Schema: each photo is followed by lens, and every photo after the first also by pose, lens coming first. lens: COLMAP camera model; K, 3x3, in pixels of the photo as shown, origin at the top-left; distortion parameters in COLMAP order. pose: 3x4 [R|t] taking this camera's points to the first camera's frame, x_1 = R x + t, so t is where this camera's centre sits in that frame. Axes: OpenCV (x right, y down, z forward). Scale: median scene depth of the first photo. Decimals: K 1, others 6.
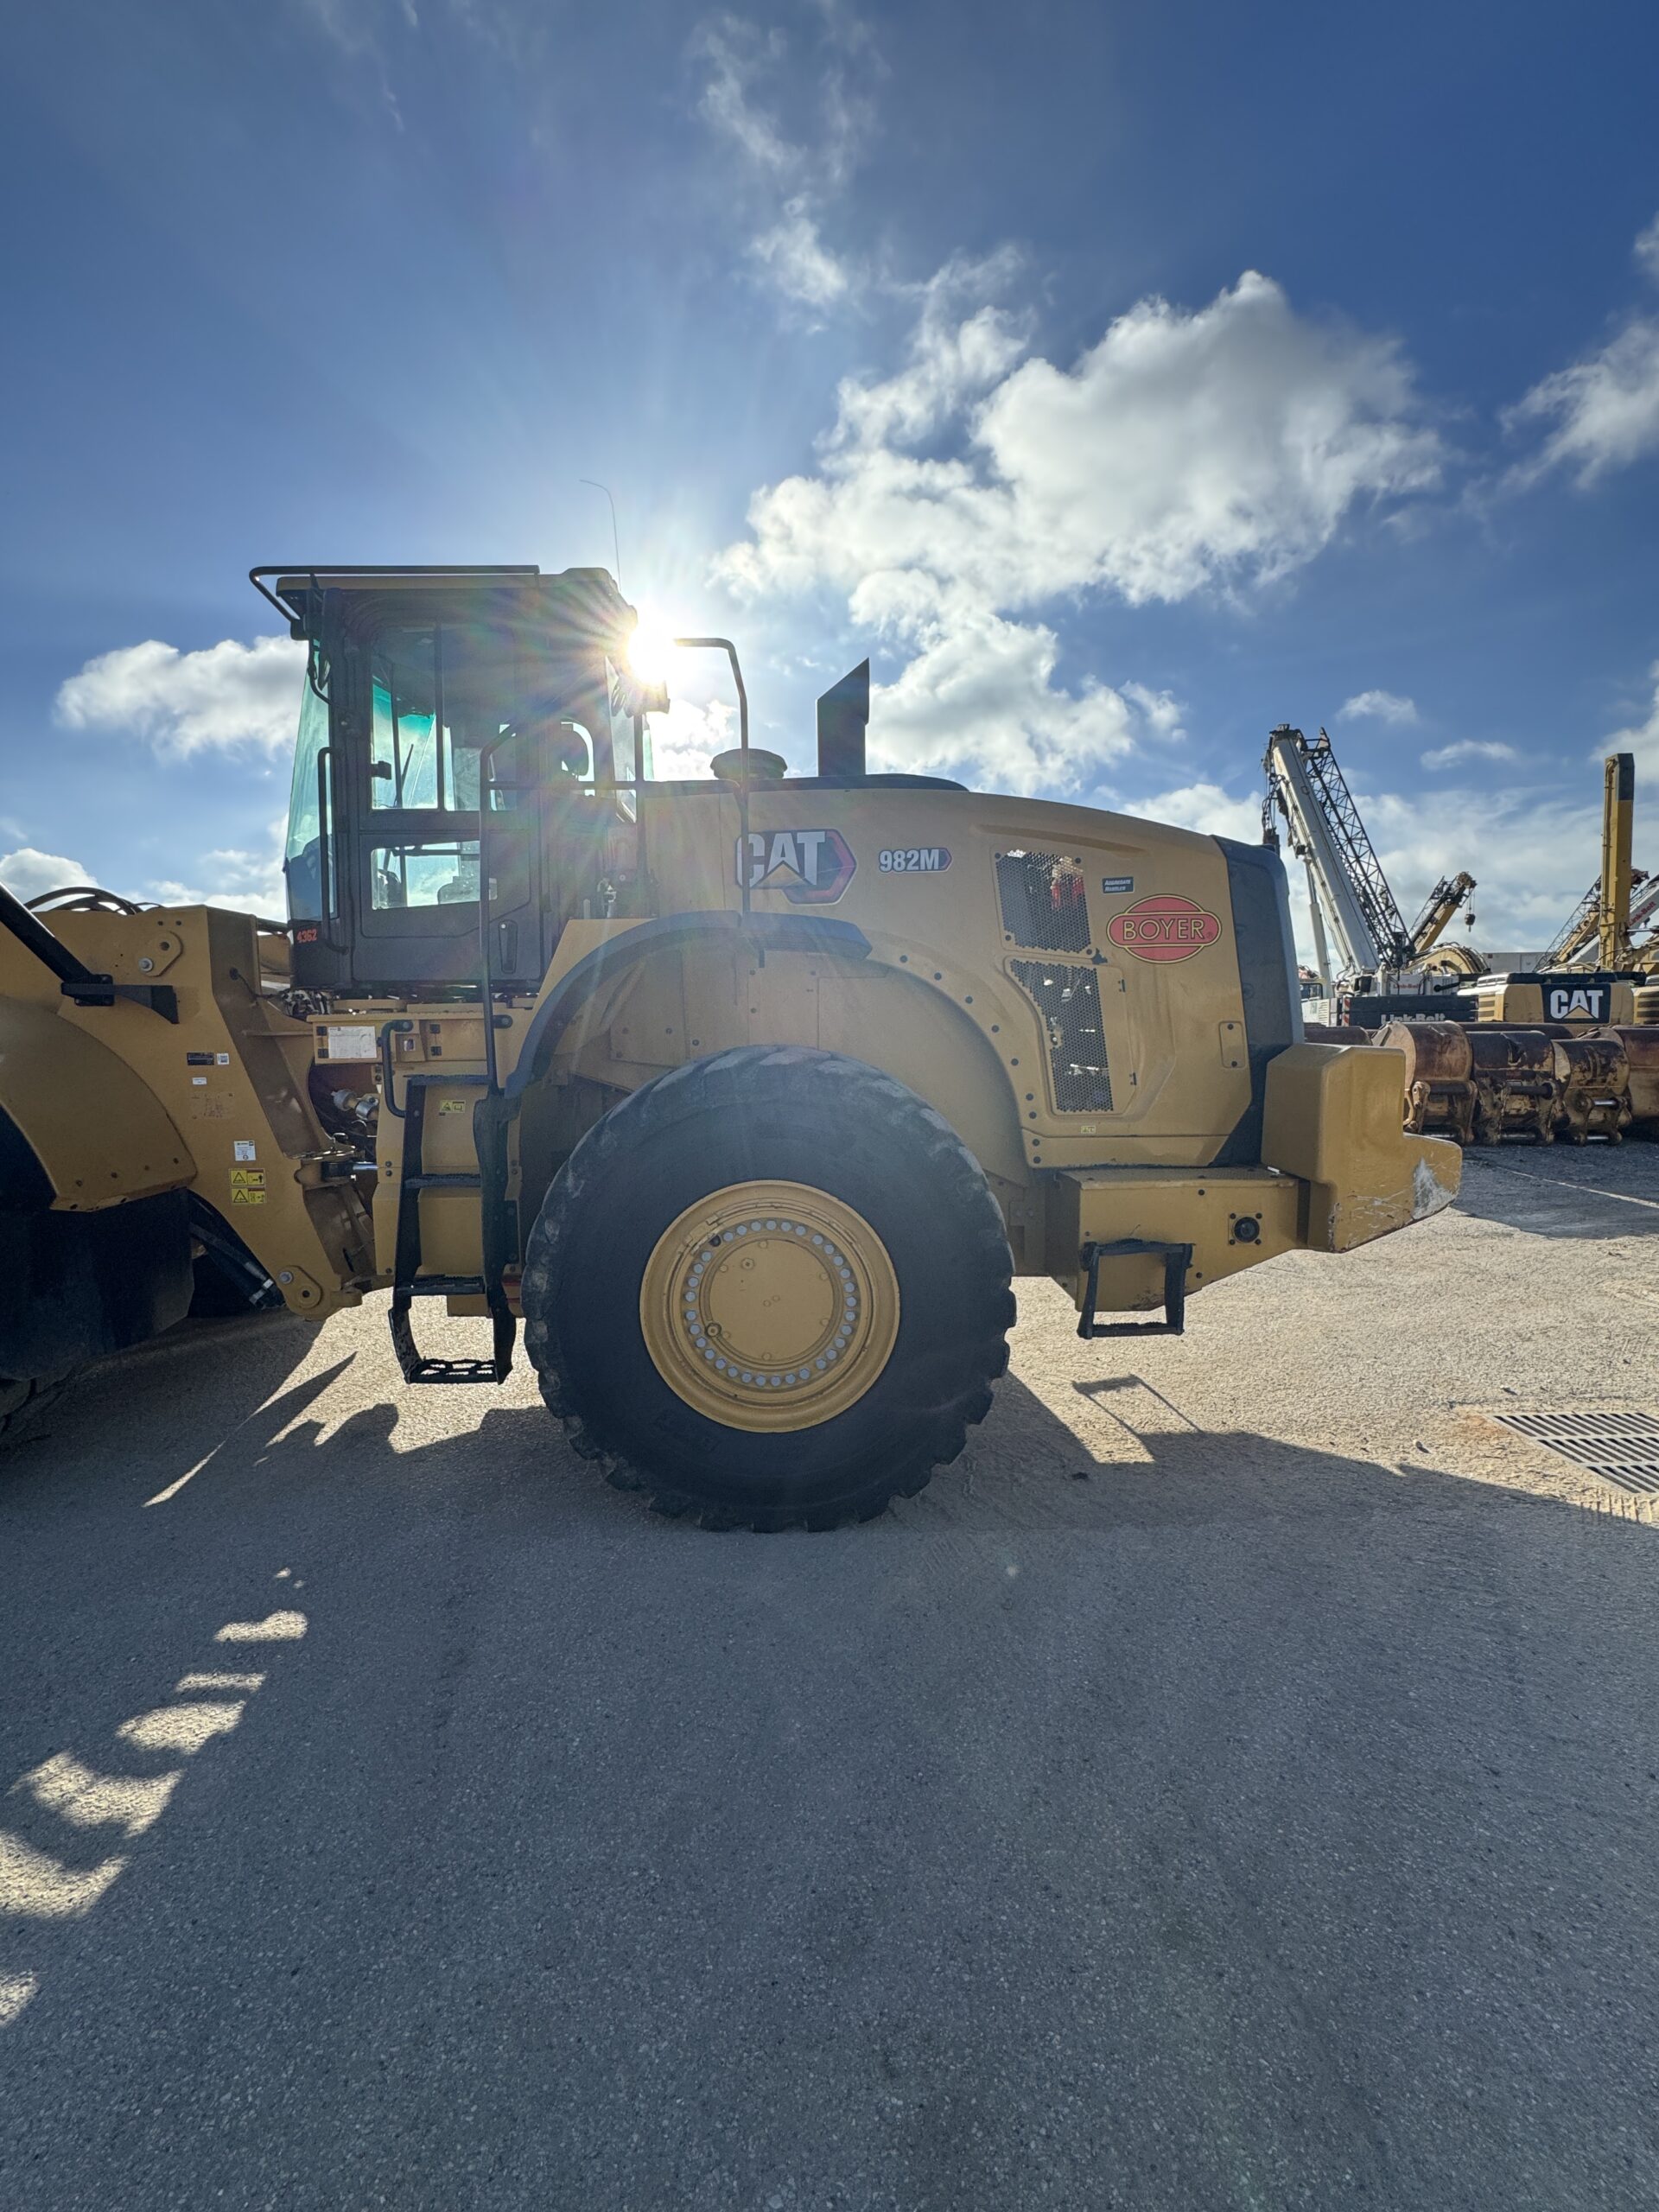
lens RADIAL K [[900.9, 0, 829.5], [0, 900.9, 1106.0], [0, 0, 1]] dist [-0.003259, 0.000311]
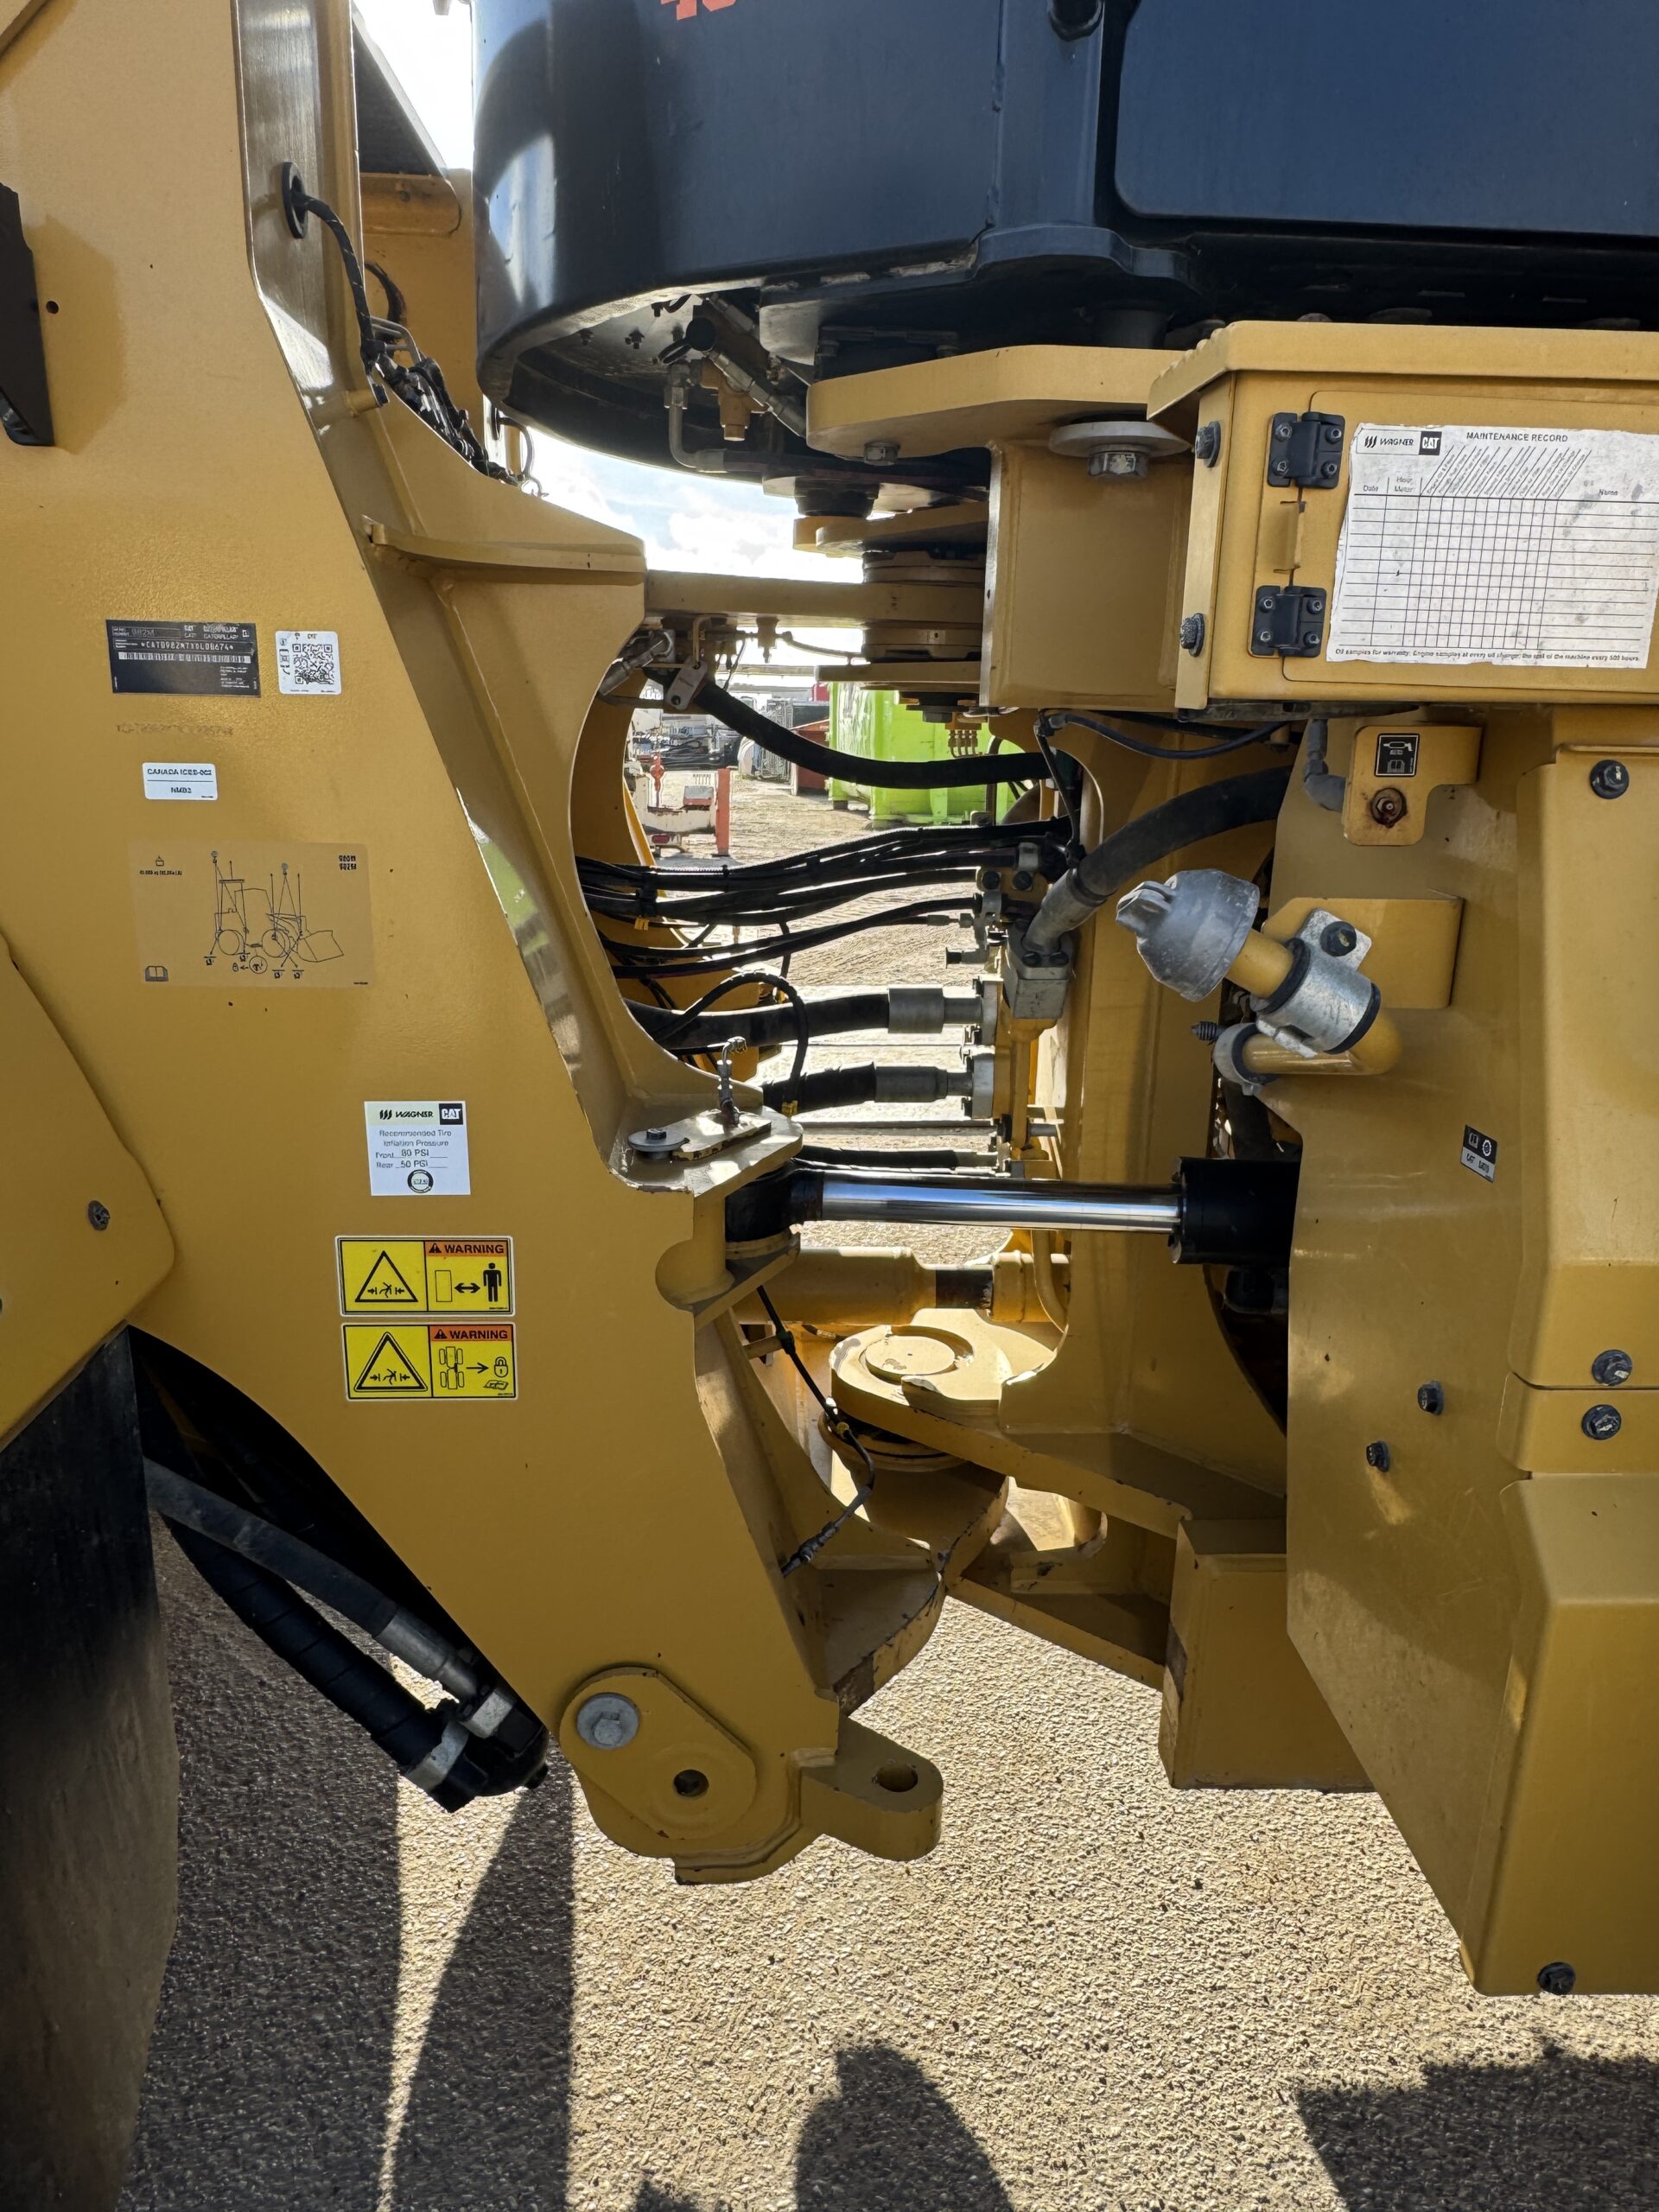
lens RADIAL K [[1483.6, 0, 829.5], [0, 1483.6, 1106.0], [0, 0, 1]] dist [-0.009757, -0.001869]
pose [[0.998970, 0.025465, 0.037551, -0.590761], [-0.031699, 0.983862, 0.176101, -0.020453], [-0.032460, -0.177110, 0.983656, 0.700753]]
